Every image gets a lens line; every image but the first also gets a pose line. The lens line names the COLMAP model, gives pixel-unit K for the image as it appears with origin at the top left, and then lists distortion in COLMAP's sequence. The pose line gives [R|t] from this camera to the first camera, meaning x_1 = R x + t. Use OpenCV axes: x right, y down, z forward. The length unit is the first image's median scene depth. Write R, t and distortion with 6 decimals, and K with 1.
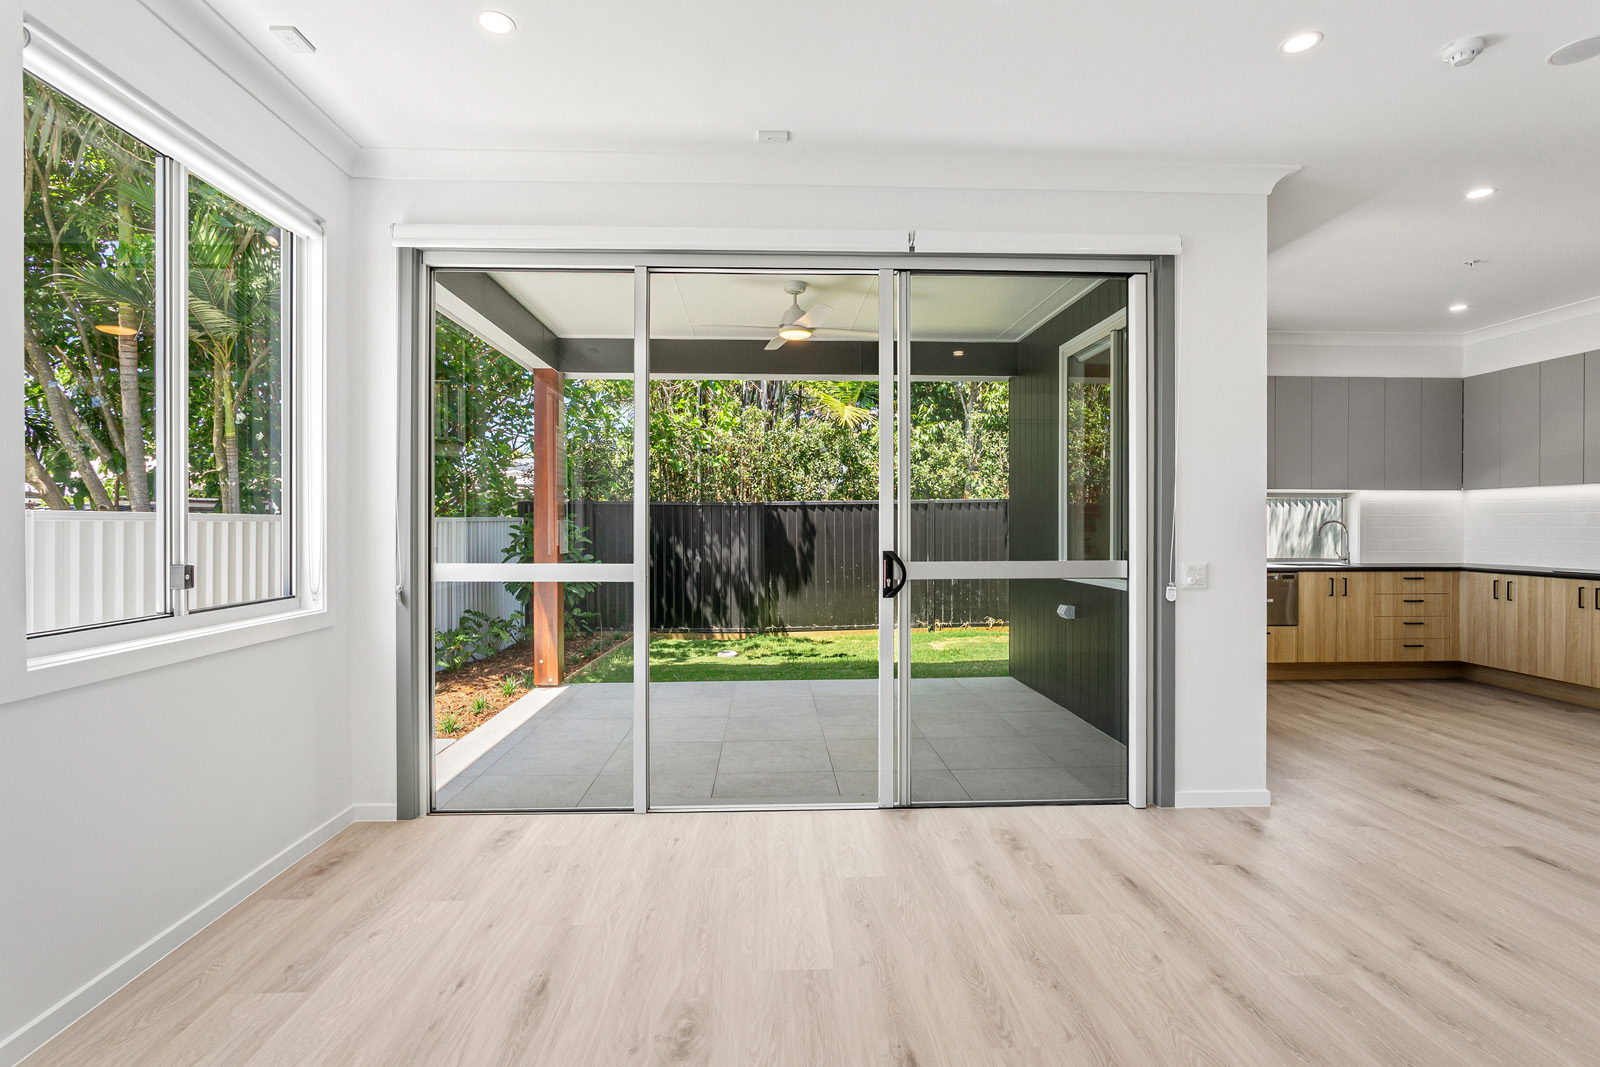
lens RADIAL K [[776.5, 0, 770.3], [0, 776.5, 528.9], [0, 0, 1]] dist [0.002159, 0.000308]
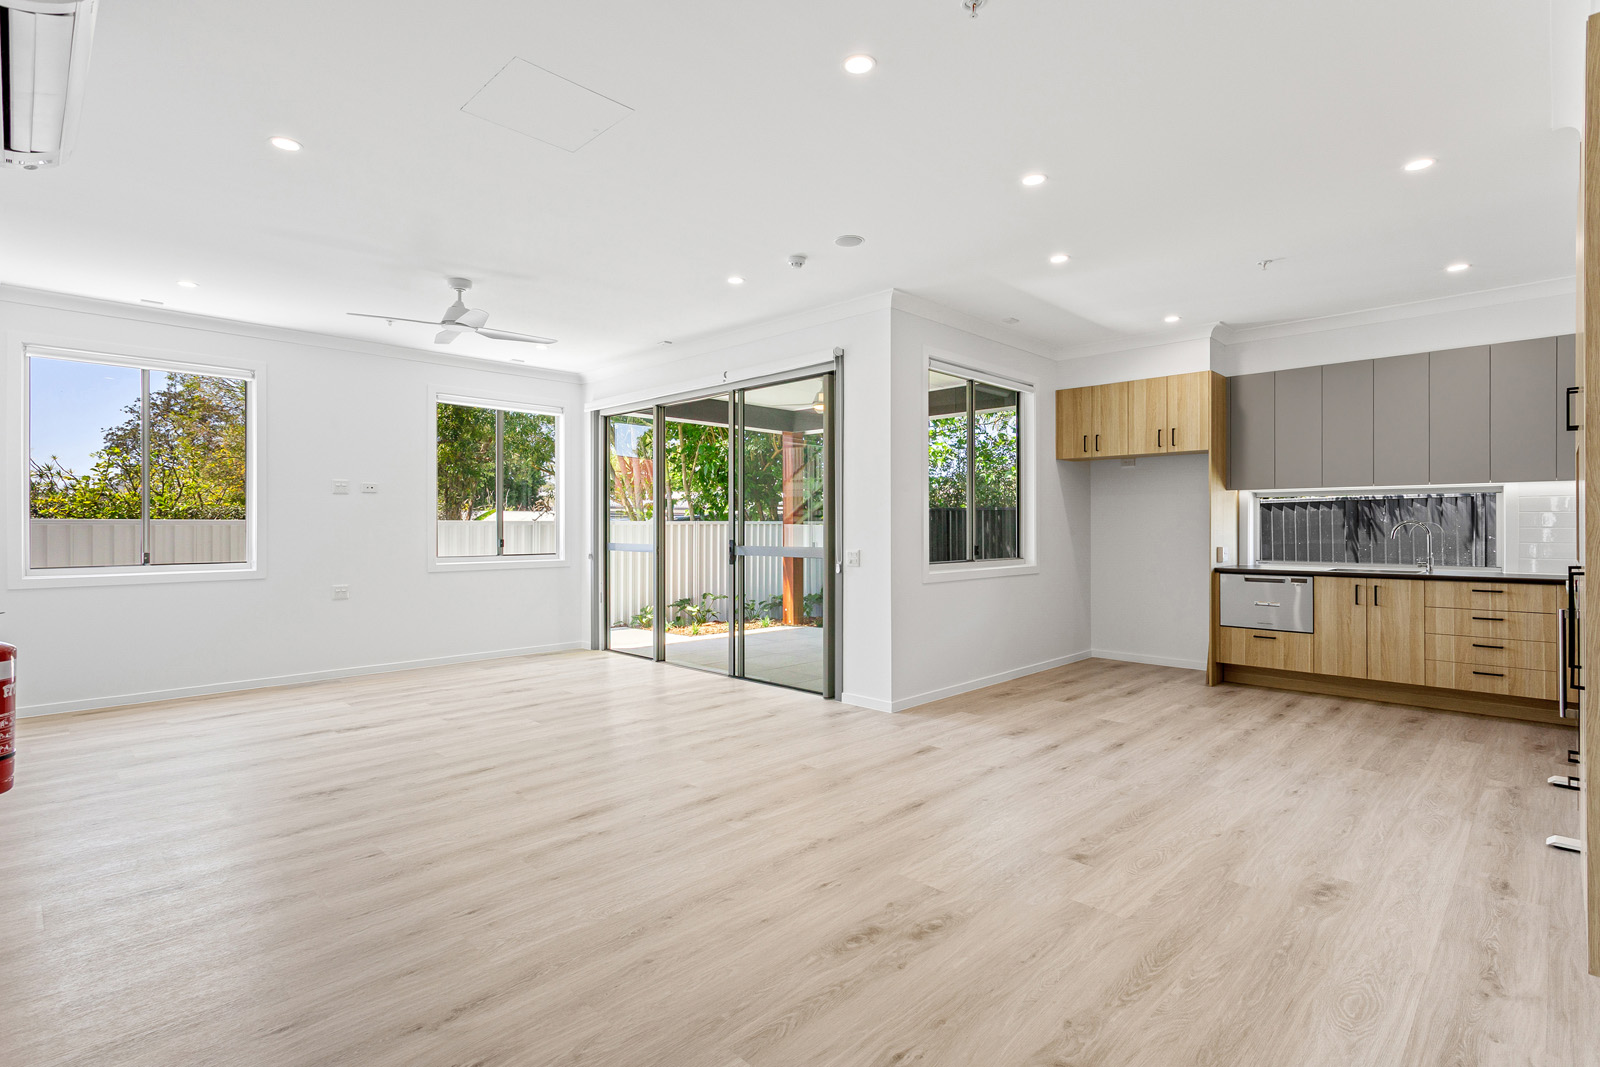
lens RADIAL K [[767.4, 0, 792.1], [0, 767.4, 529.6], [0, 0, 1]] dist [0.006197, -0.000393]
pose [[0.679819, 0.002487, -0.733375, 0.930252], [-0.003524, 0.999994, 0.000124, 0.001402], [0.733371, 0.002500, 0.679824, -0.088024]]
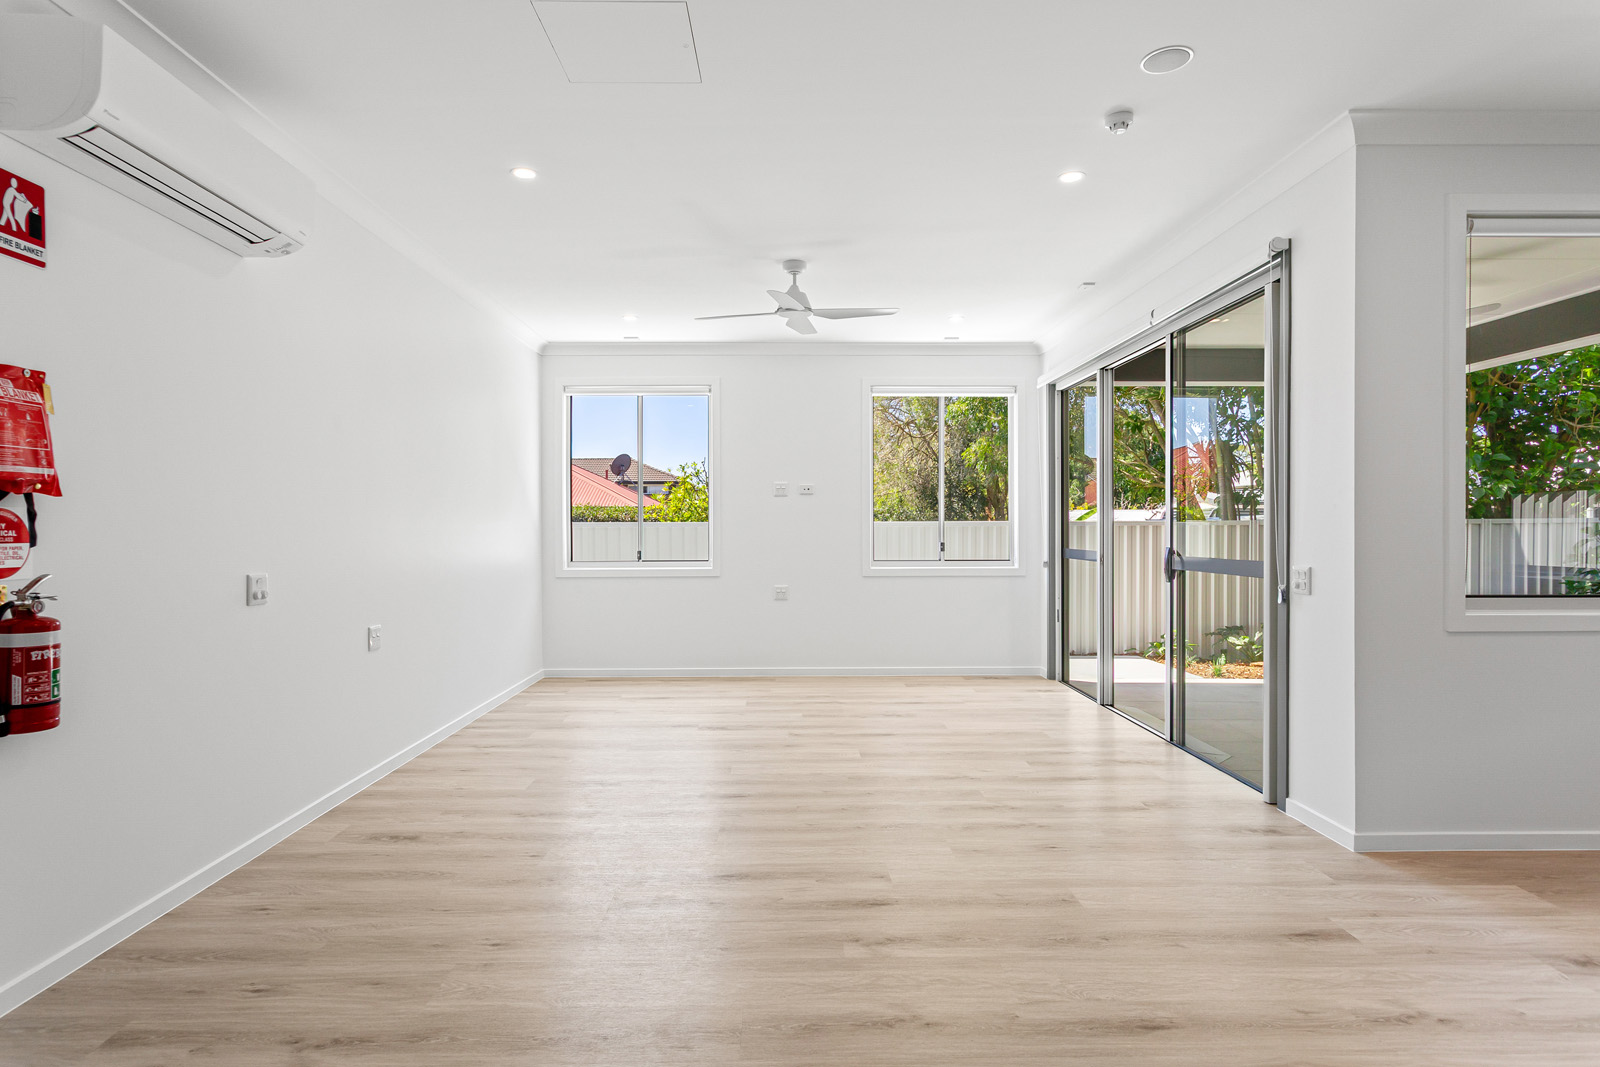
lens RADIAL K [[856.3, 0, 800.0], [0, 856.3, 533.5], [0, 0, 1]] dist [0.000965, 0.000996]
pose [[-0.022825, 0.006405, -0.999719, 0.934018], [-0.003057, 0.999974, 0.006477, -0.001084], [0.999735, 0.003204, -0.022804, 0.235746]]
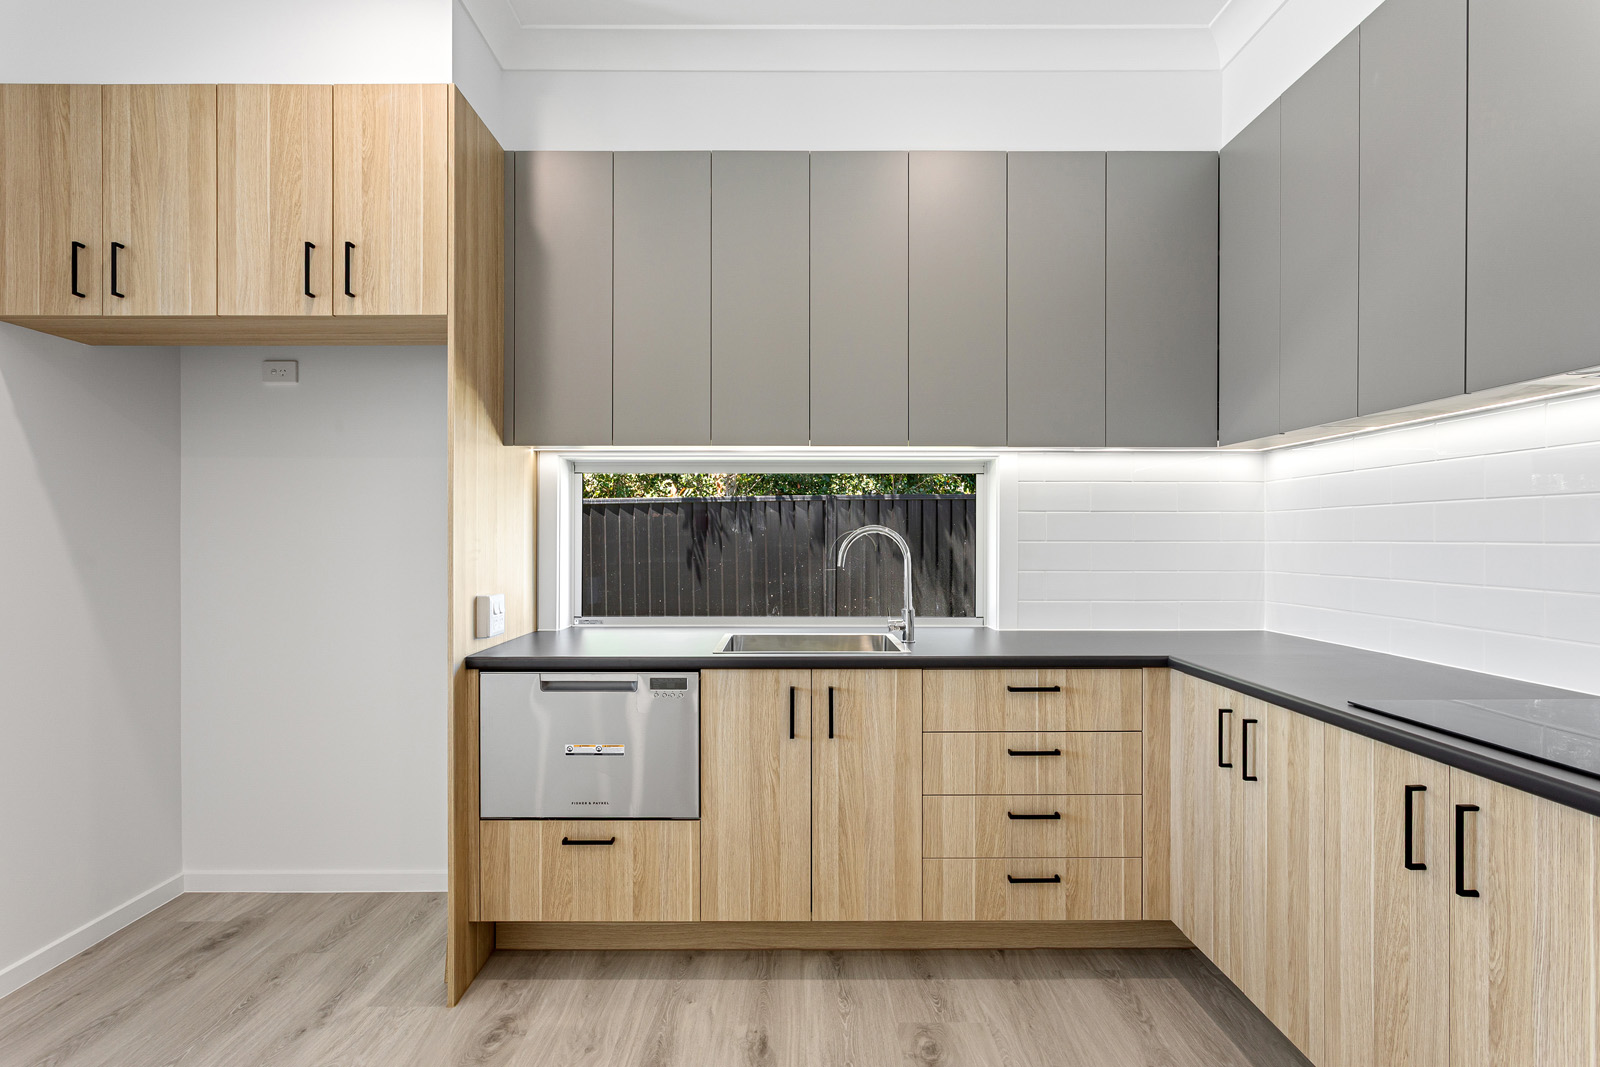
lens RADIAL K [[796.8, 0, 789.1], [0, 796.8, 532.2], [0, 0, 1]] dist [0.002097, -0.000128]
pose [[0.999274, 0.001760, -0.038055, 0.733406], [-0.002239, 0.999919, -0.012553, -0.003508], [0.038030, 0.012629, 0.999197, 0.632990]]
